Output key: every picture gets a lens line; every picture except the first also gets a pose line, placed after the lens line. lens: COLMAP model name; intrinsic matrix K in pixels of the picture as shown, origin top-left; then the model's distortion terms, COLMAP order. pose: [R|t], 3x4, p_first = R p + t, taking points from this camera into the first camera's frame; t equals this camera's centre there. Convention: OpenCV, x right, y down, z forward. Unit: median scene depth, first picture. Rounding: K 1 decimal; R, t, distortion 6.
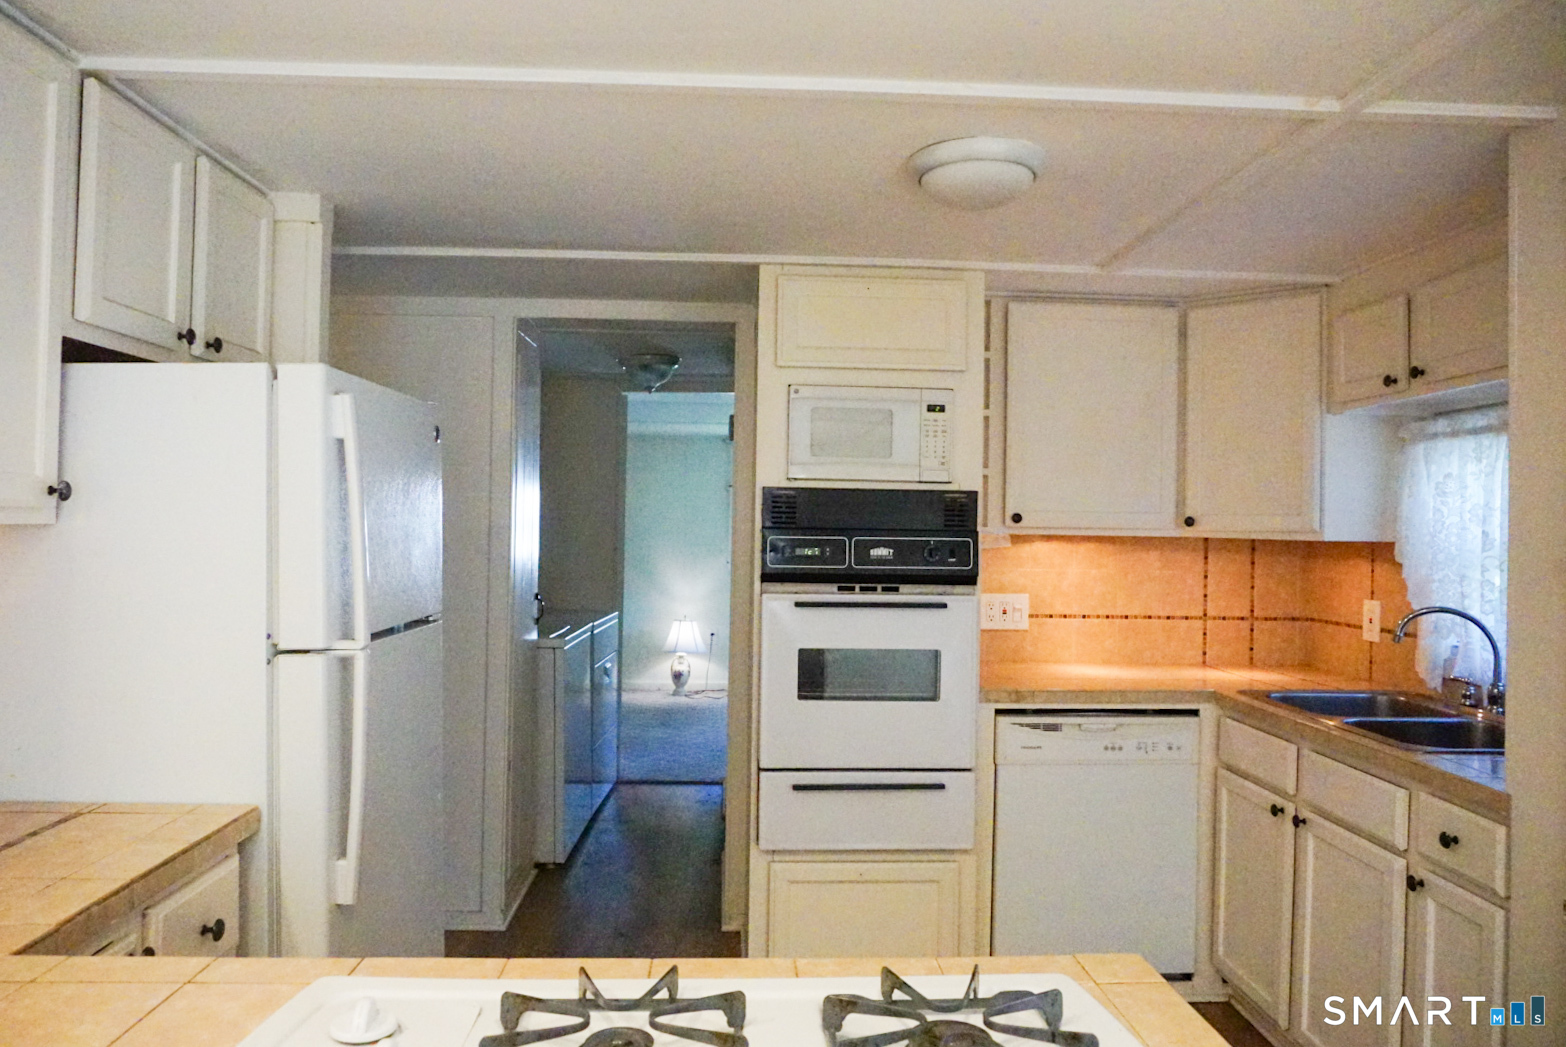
lens RADIAL K [[1089.4, 0, 784.0], [0, 1089.4, 518.1], [0, 0, 1]] dist [-0.033960, 0.029379]
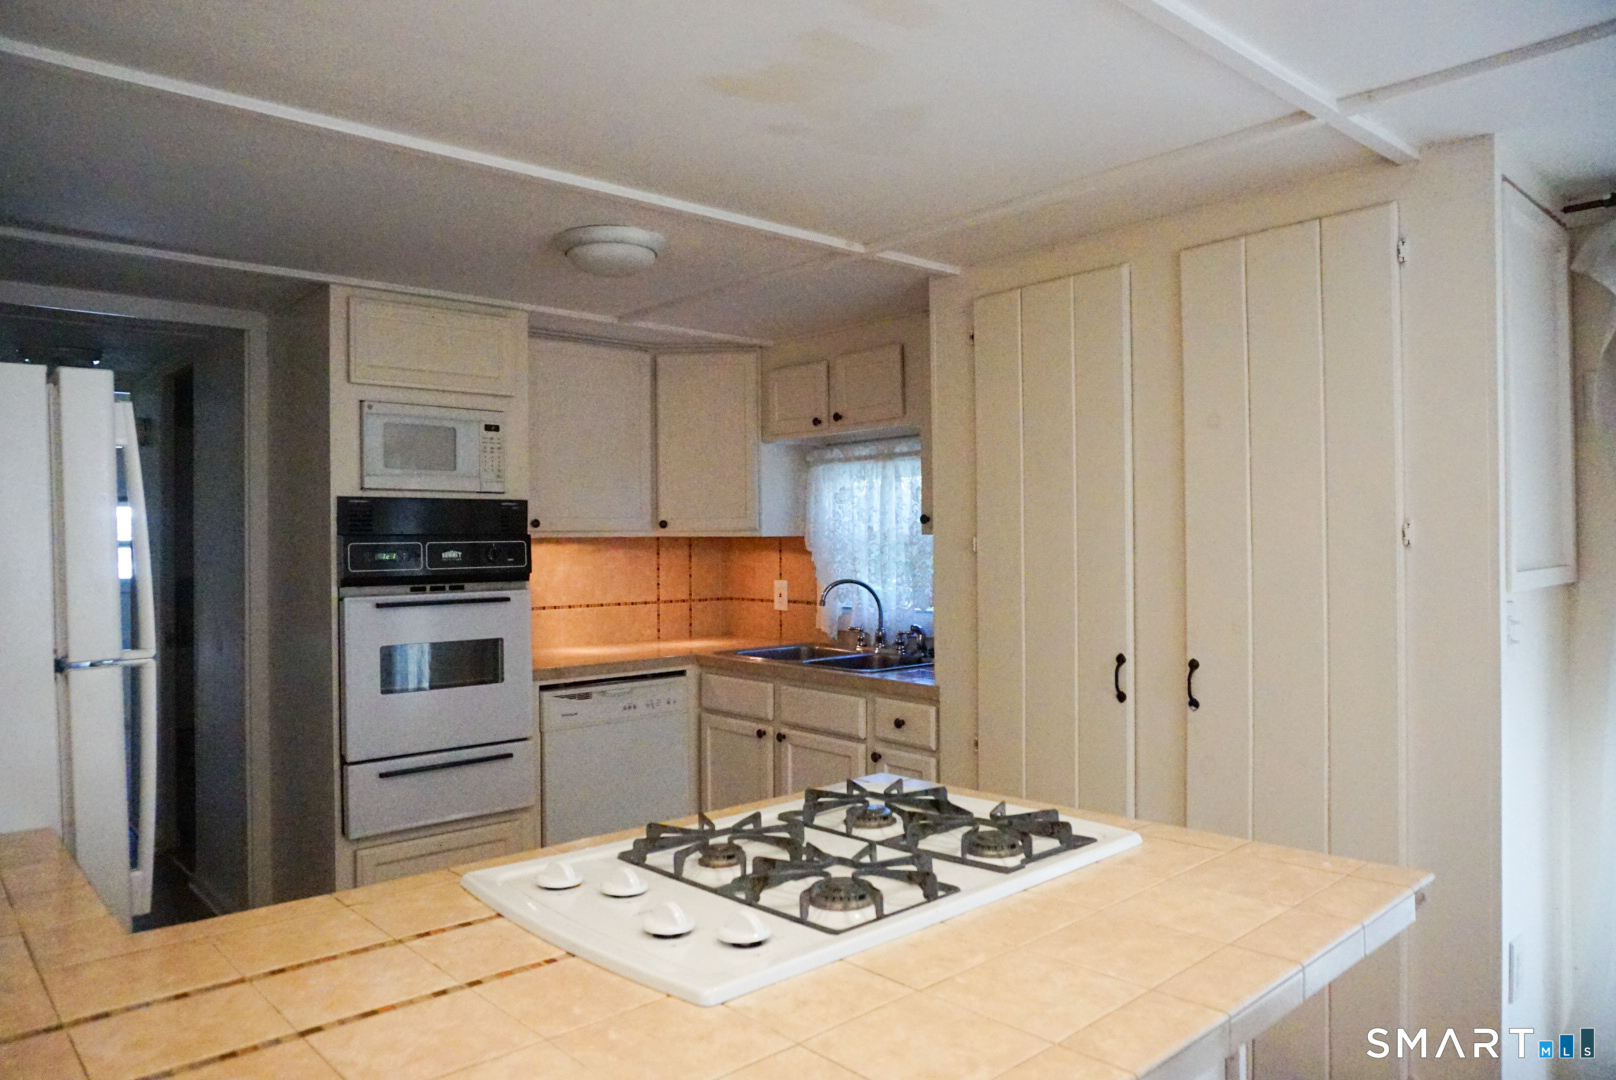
lens RADIAL K [[1090.3, 0, 794.3], [0, 1090.3, 533.3], [0, 0, 1]] dist [-0.048177, 0.047321]
pose [[0.781070, -0.019723, 0.624132, -0.329429], [0.016901, 0.999803, 0.010444, 0.003498], [-0.624215, 0.002391, 0.781249, -0.091097]]
